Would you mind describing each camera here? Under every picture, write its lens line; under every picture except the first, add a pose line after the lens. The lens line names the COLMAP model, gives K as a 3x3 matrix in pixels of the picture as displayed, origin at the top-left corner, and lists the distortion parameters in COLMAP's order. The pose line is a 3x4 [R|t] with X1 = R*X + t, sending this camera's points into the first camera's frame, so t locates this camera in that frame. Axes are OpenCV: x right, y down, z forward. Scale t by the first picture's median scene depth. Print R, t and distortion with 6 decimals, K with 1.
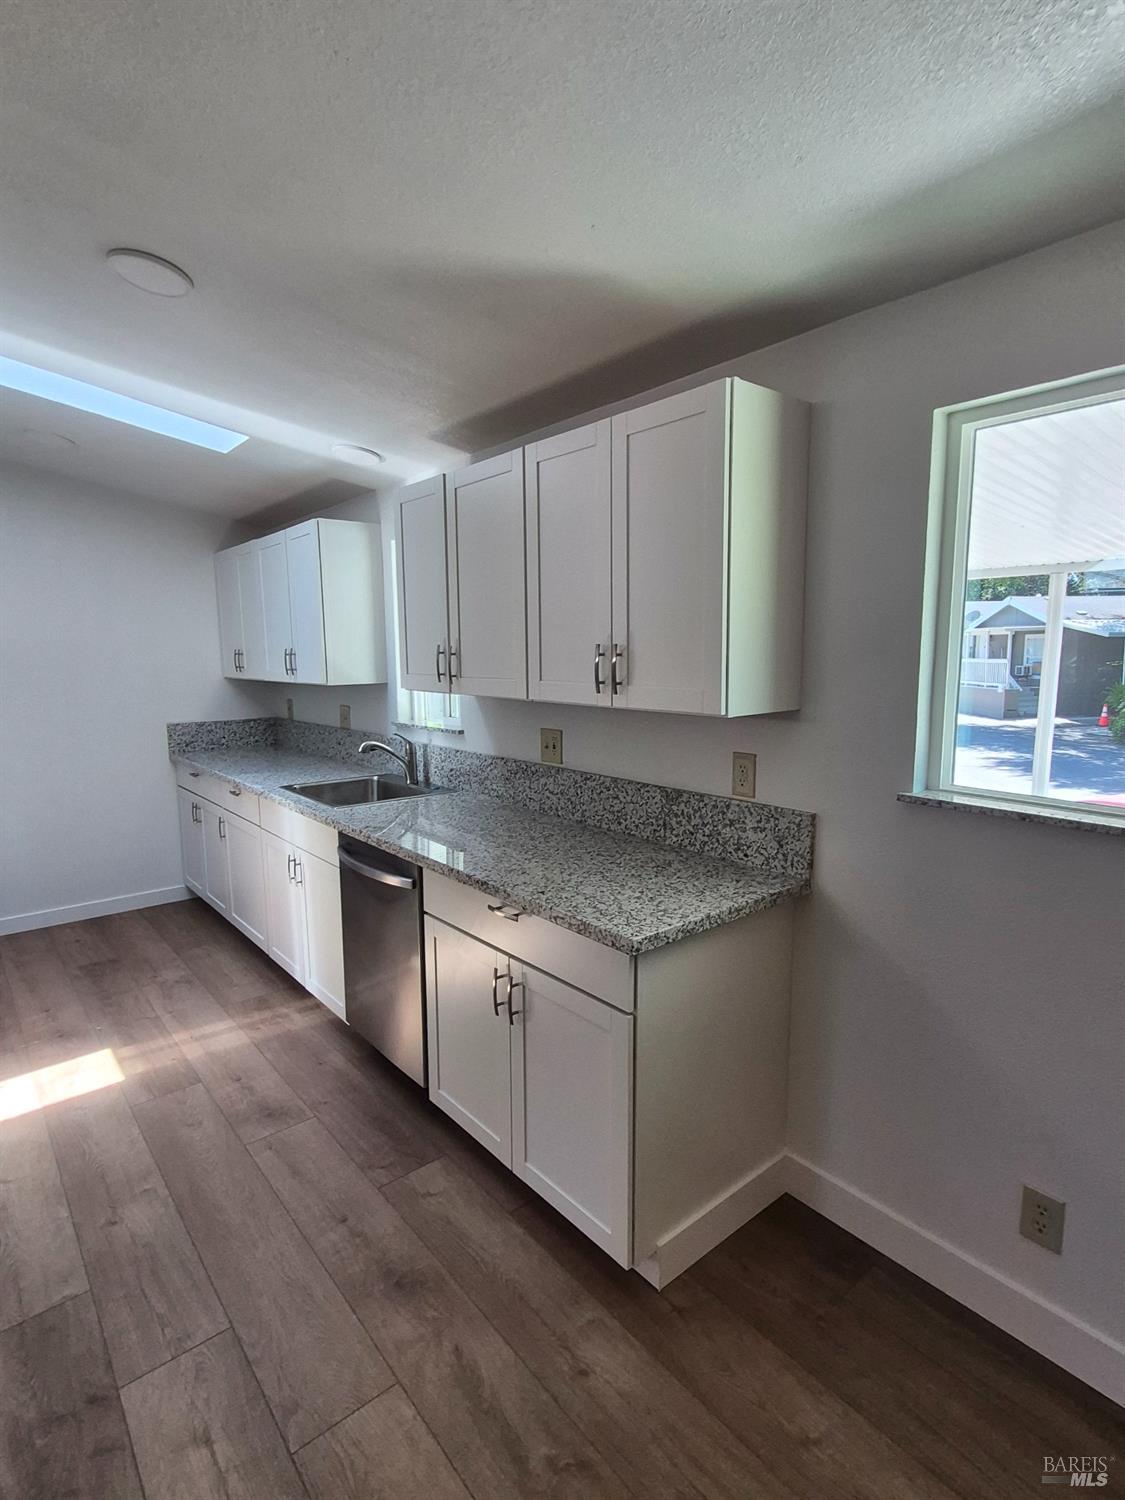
lens RADIAL K [[764.8, 0, 582.2], [0, 764.8, 738.5], [0, 0, 1]] dist [0.003695, 0.000451]
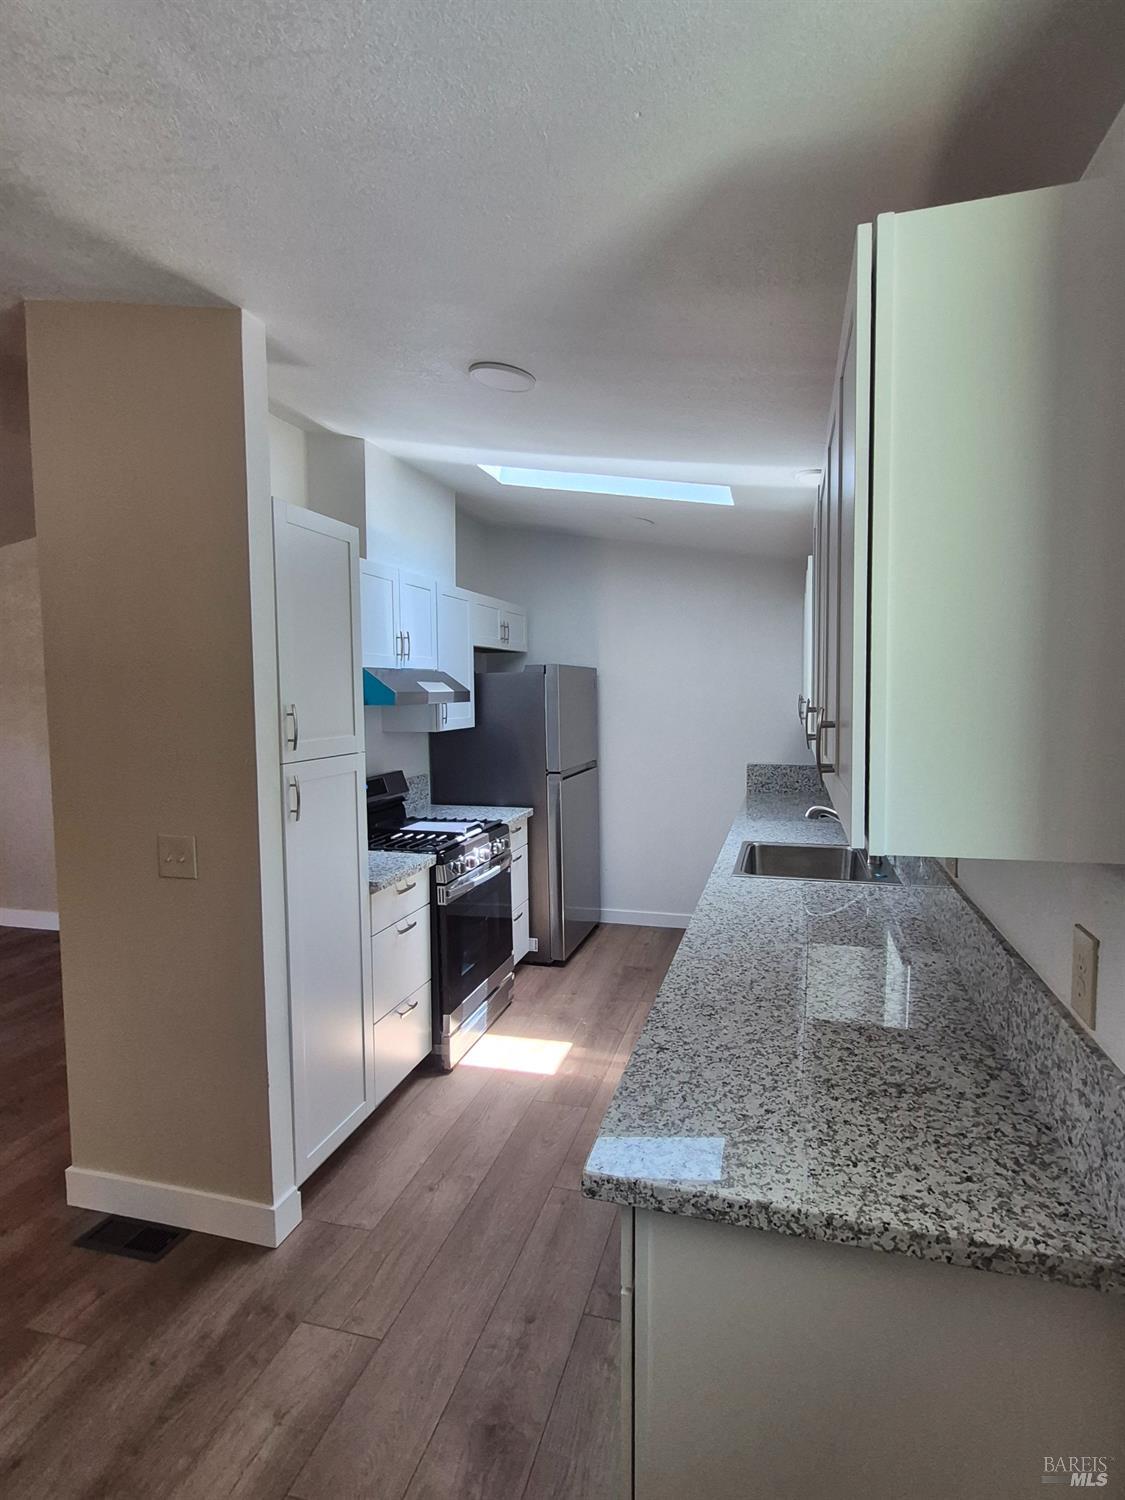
lens RADIAL K [[764.8, 0, 582.2], [0, 764.8, 738.5], [0, 0, 1]] dist [0.003695, 0.000451]
pose [[0.568705, 0.054813, -0.820713, 0.312145], [-0.093872, 0.995583, 0.001444, -0.054555], [0.817167, 0.076220, 0.571339, 0.328191]]
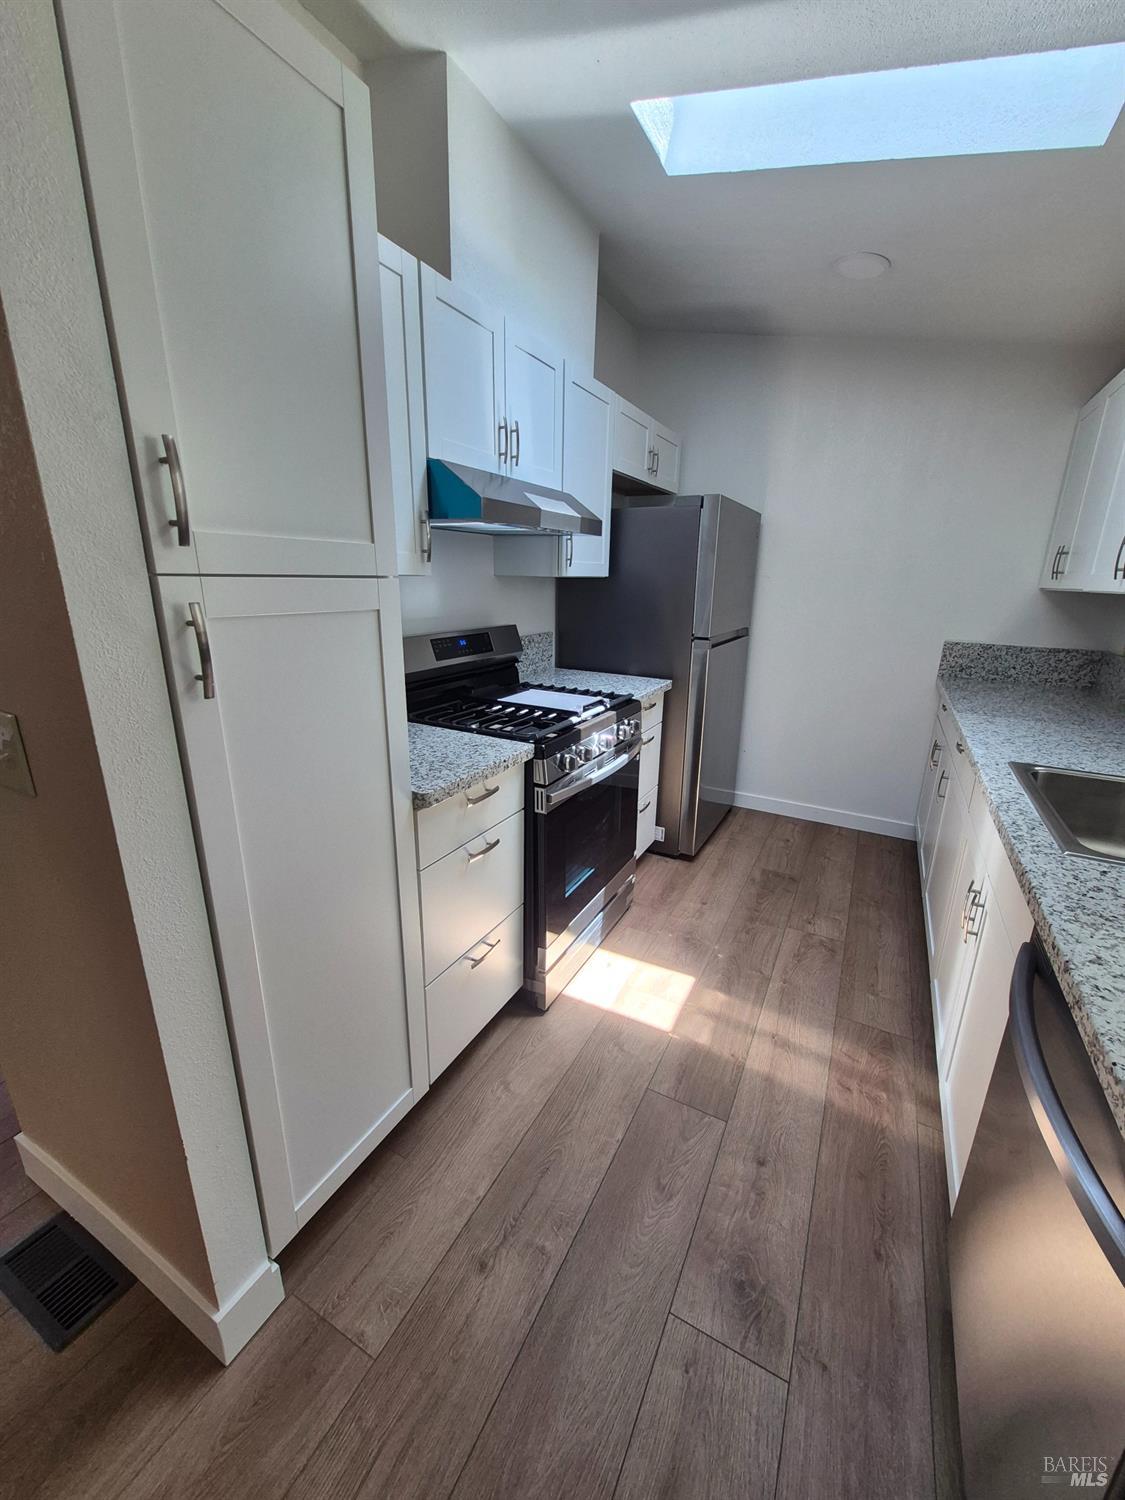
lens RADIAL K [[594.4, 0, 579.7], [0, 594.4, 750.3], [0, 0, 1]] dist [0.002685, -0.000352]
pose [[0.385234, 0.282027, -0.878667, -0.136844], [-0.137032, 0.959082, 0.247759, -0.017711], [0.912588, 0.024960, 0.408118, 0.584789]]
